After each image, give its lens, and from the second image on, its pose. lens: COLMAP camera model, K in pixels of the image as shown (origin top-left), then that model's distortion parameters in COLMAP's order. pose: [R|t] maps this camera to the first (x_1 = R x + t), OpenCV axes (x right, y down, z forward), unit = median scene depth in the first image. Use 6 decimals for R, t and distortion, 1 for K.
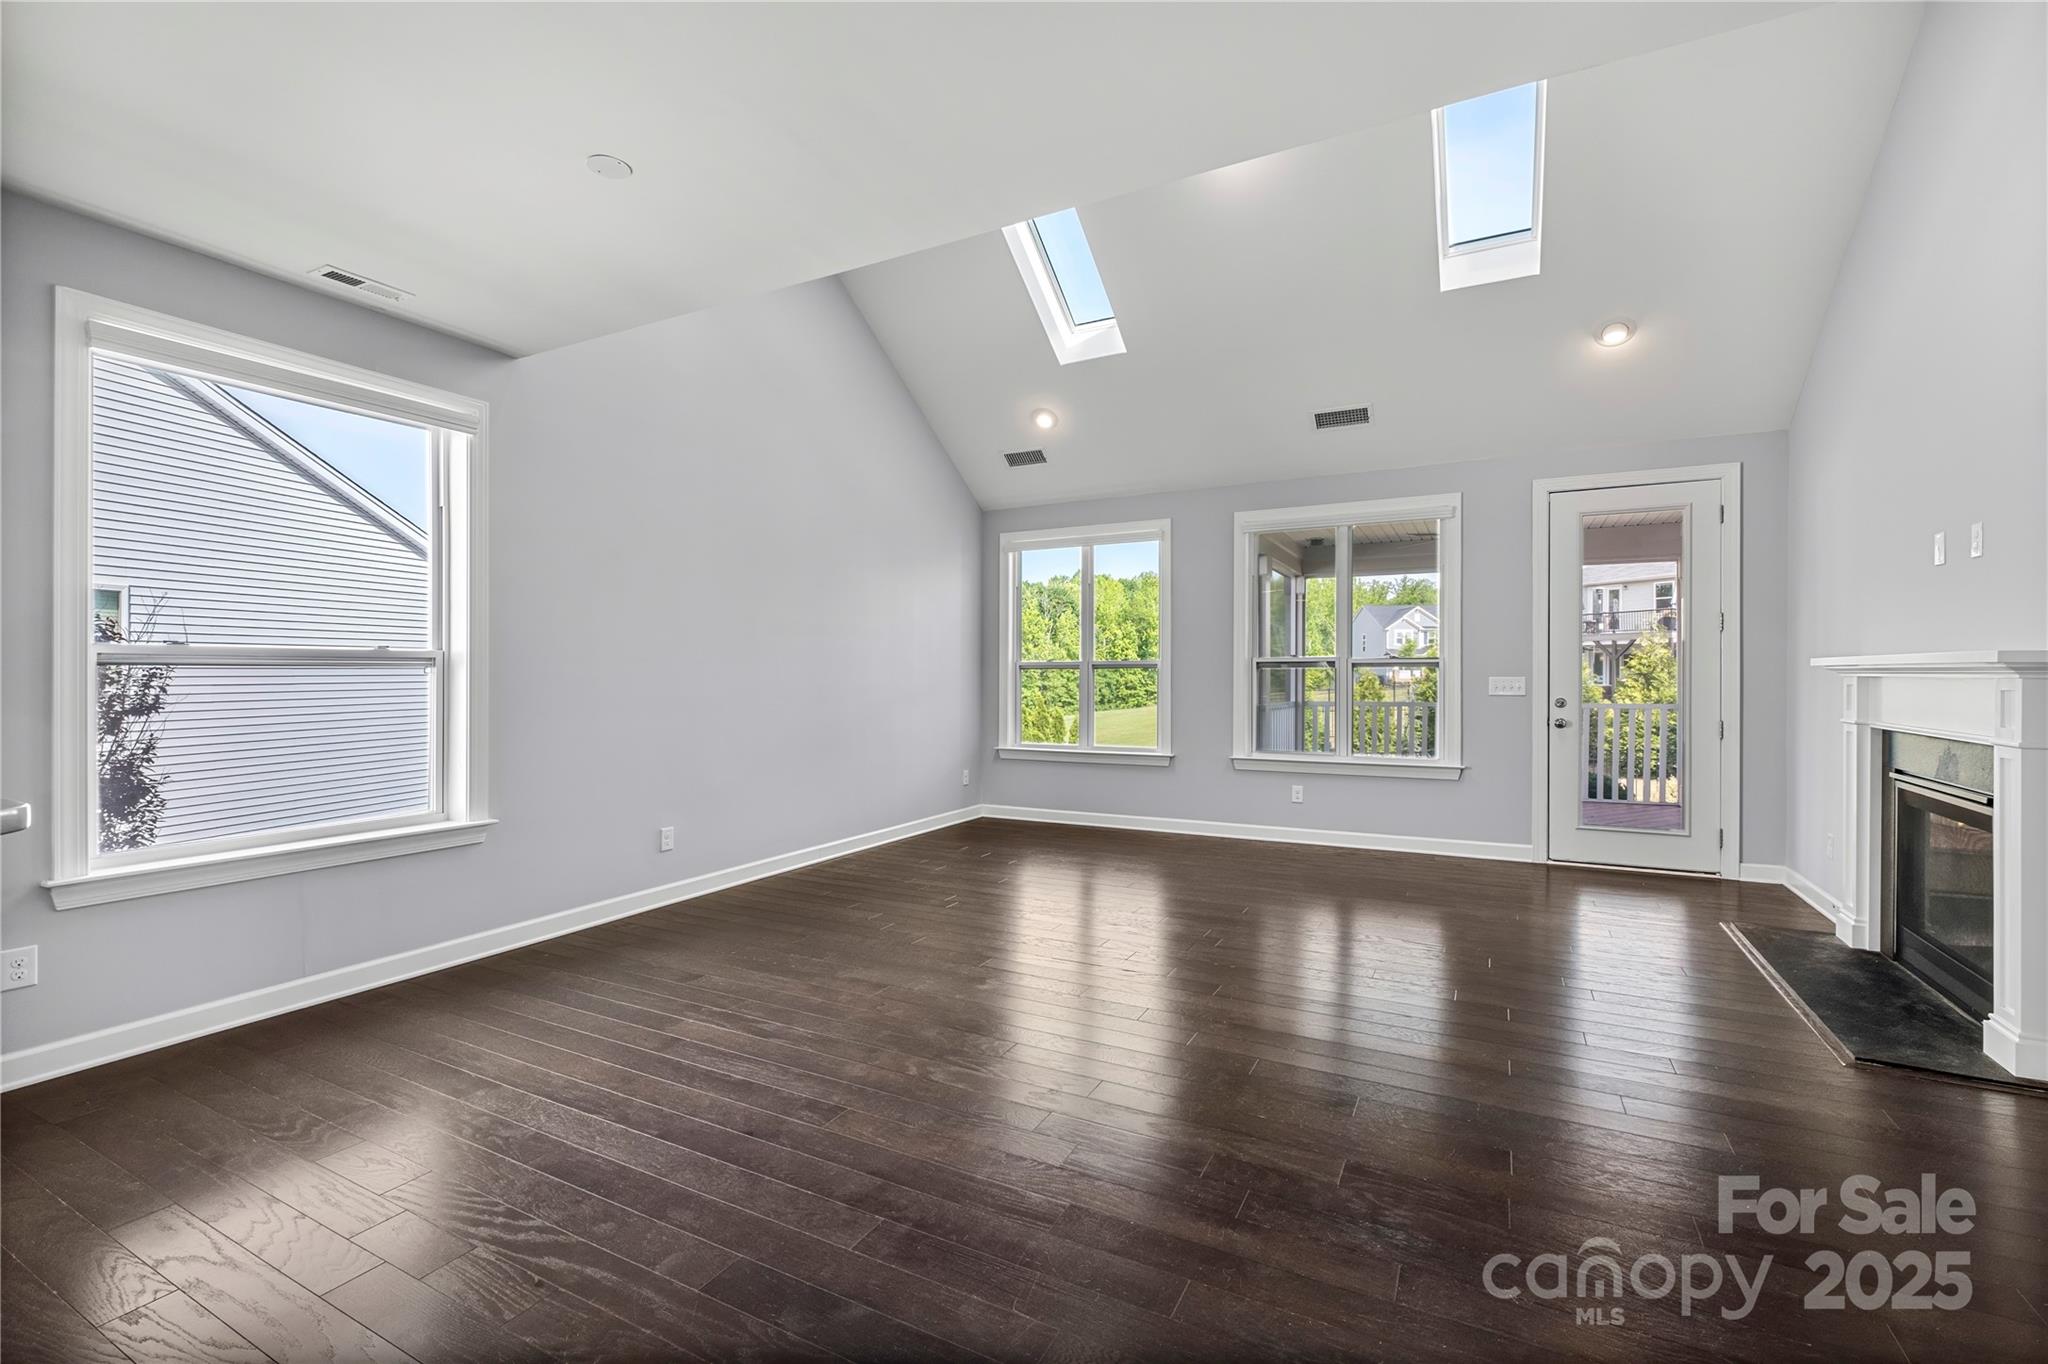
lens RADIAL K [[883.9, 0, 1025.9], [0, 883.9, 680.7], [0, 0, 1]] dist [0.001166, -0.003631]
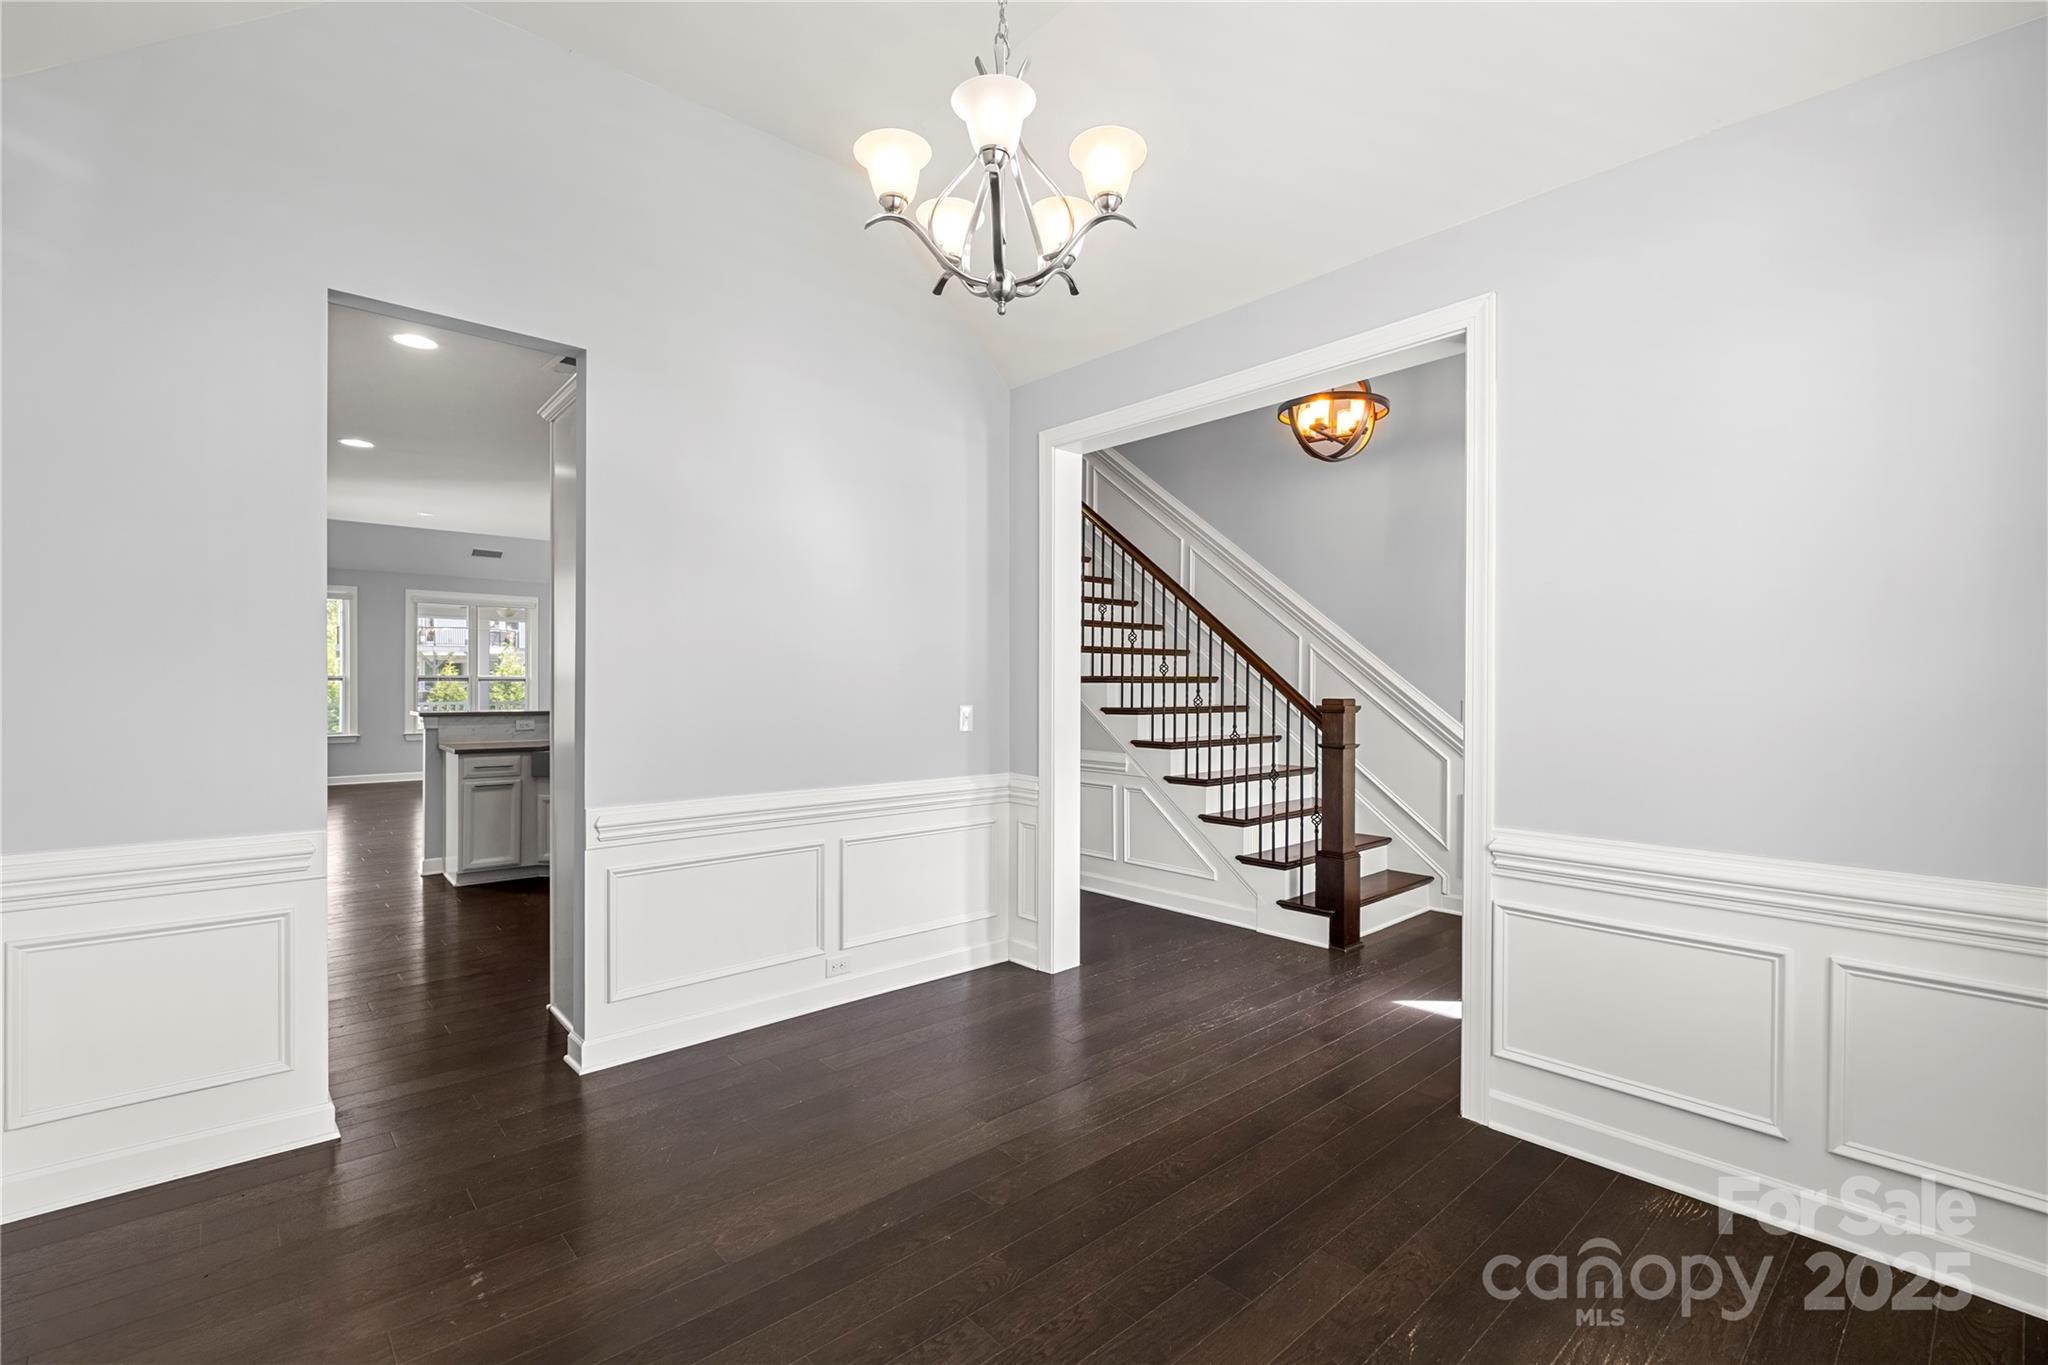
lens RADIAL K [[883.9, 0, 1022.4], [0, 883.9, 675.3], [0, 0, 1]] dist [0.001166, -0.003631]
pose [[0.345083, 0.007556, 0.938542, -1.033931], [0.004840, 0.999940, -0.009830, -0.002840], [-0.938560, 0.007934, 0.345026, -0.758339]]
